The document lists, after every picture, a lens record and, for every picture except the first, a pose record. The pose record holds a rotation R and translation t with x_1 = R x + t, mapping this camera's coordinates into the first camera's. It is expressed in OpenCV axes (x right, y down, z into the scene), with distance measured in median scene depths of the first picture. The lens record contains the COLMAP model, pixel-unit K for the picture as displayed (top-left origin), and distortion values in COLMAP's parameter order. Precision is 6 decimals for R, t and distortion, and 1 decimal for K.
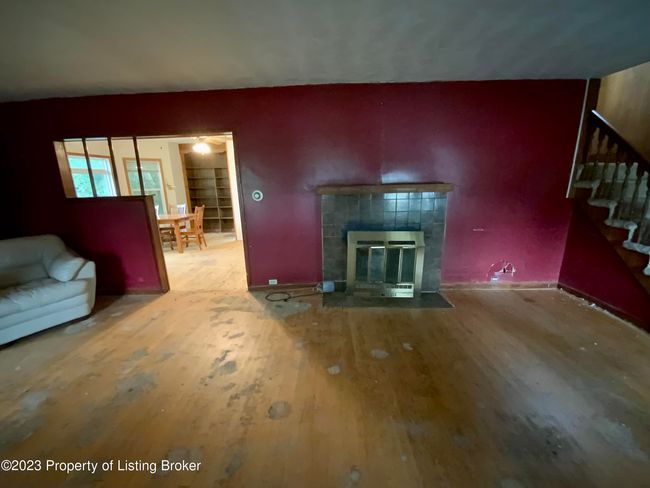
lens RADIAL K [[262.6, 0, 319.9], [0, 262.6, 241.4], [0, 0, 1]] dist [-0.002165, -0.007262]
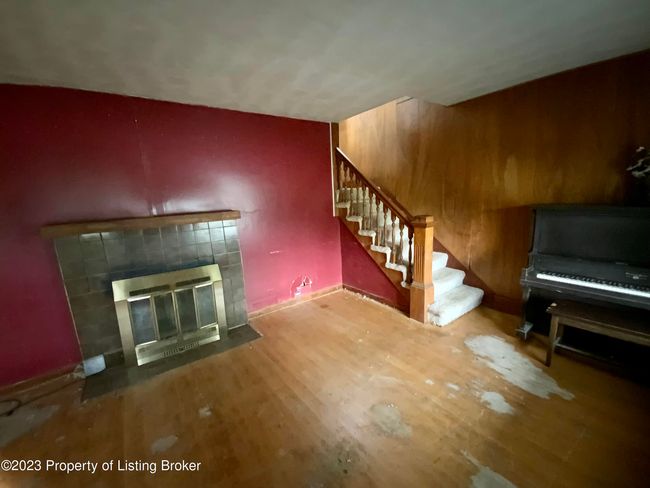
lens RADIAL K [[262.6, 0, 324.2], [0, 262.6, 243.2], [0, 0, 1]] dist [-0.002165, -0.007262]
pose [[0.787858, -0.130714, 0.601825, 0.150280], [0.177315, 0.983982, -0.018409, -0.027281], [-0.589779, 0.121217, 0.798416, 0.050012]]
